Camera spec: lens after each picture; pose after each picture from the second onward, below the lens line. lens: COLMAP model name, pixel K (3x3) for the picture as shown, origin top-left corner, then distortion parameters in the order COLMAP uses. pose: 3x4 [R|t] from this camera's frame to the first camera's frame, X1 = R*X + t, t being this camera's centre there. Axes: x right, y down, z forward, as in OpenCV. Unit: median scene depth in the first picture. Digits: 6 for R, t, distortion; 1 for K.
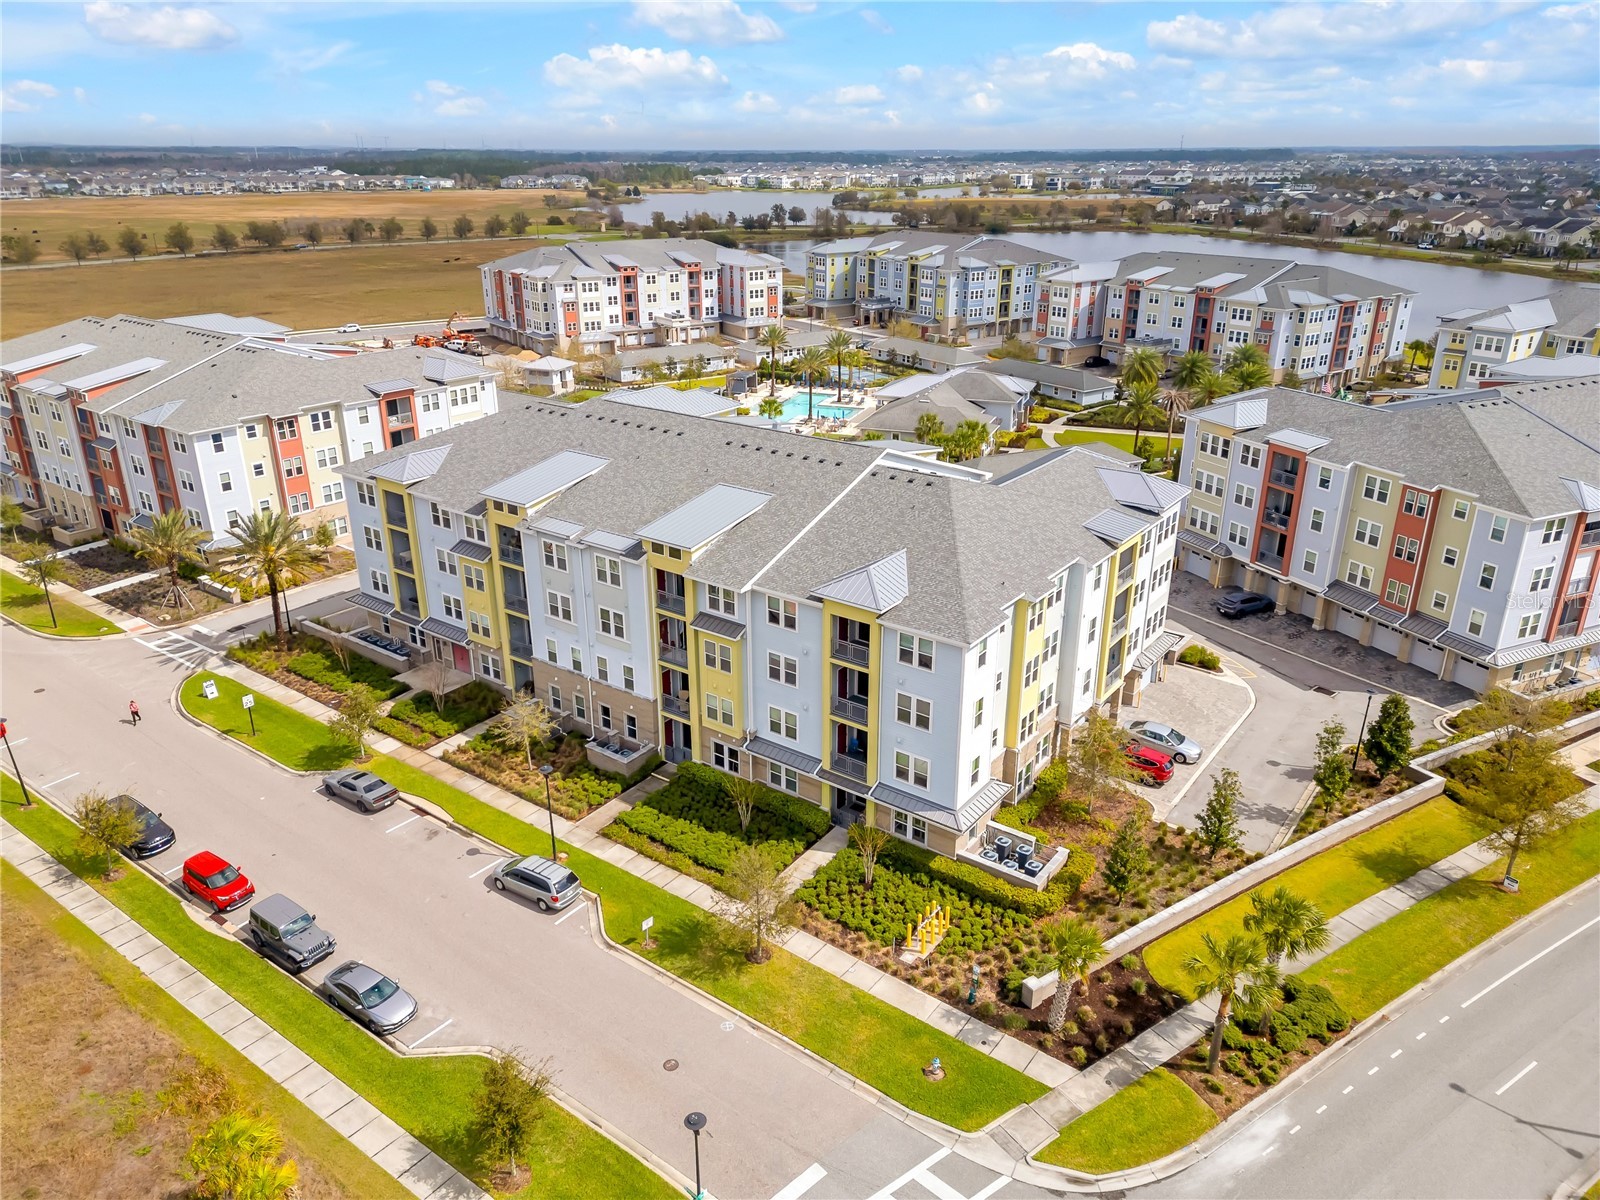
lens RADIAL K [[1130.5, 0, 800.0], [0, 1130.5, 600.0], [0, 0, 1]] dist [0.102935, -0.114508]
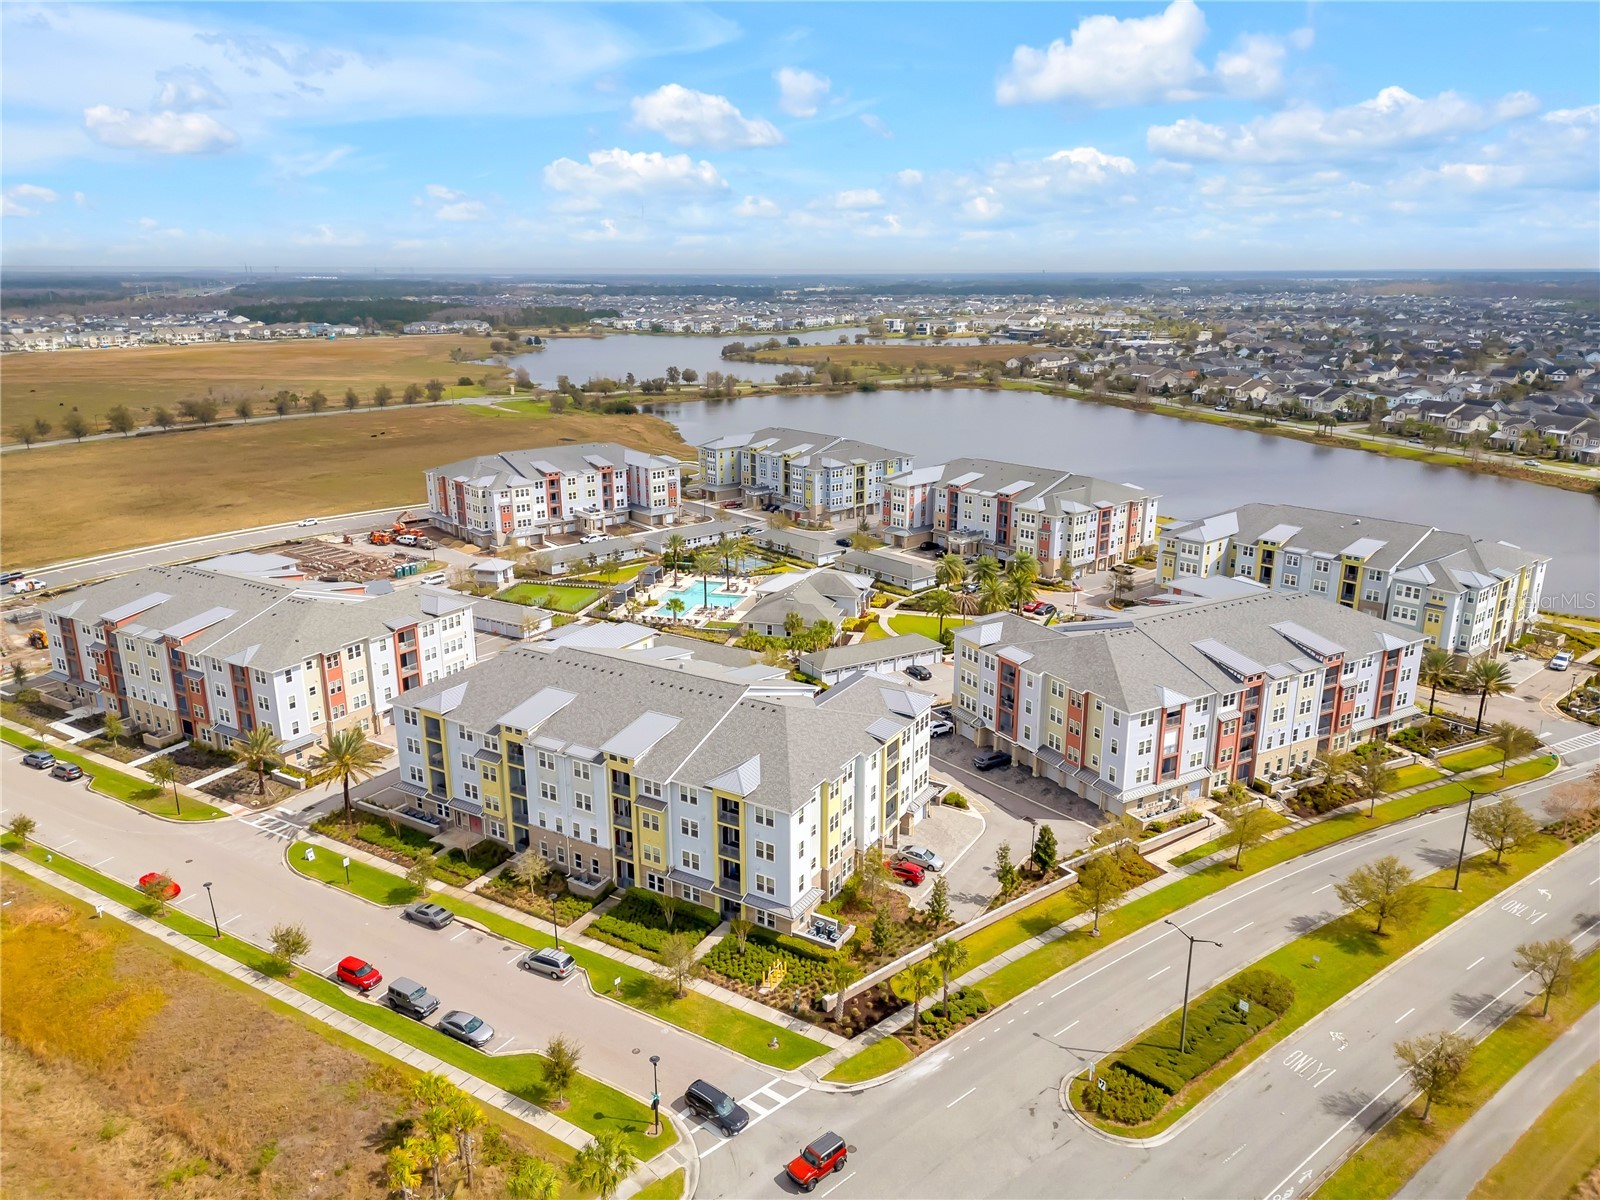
lens RADIAL K [[1130.5, 0, 800.0], [0, 1130.5, 600.0], [0, 0, 1]] dist [0.102935, -0.114508]
pose [[0.995749, -0.028647, 0.087542, 0.006902], [0.036730, 0.995067, -0.092156, -0.079563], [-0.084470, 0.094980, 0.991889, -0.506777]]
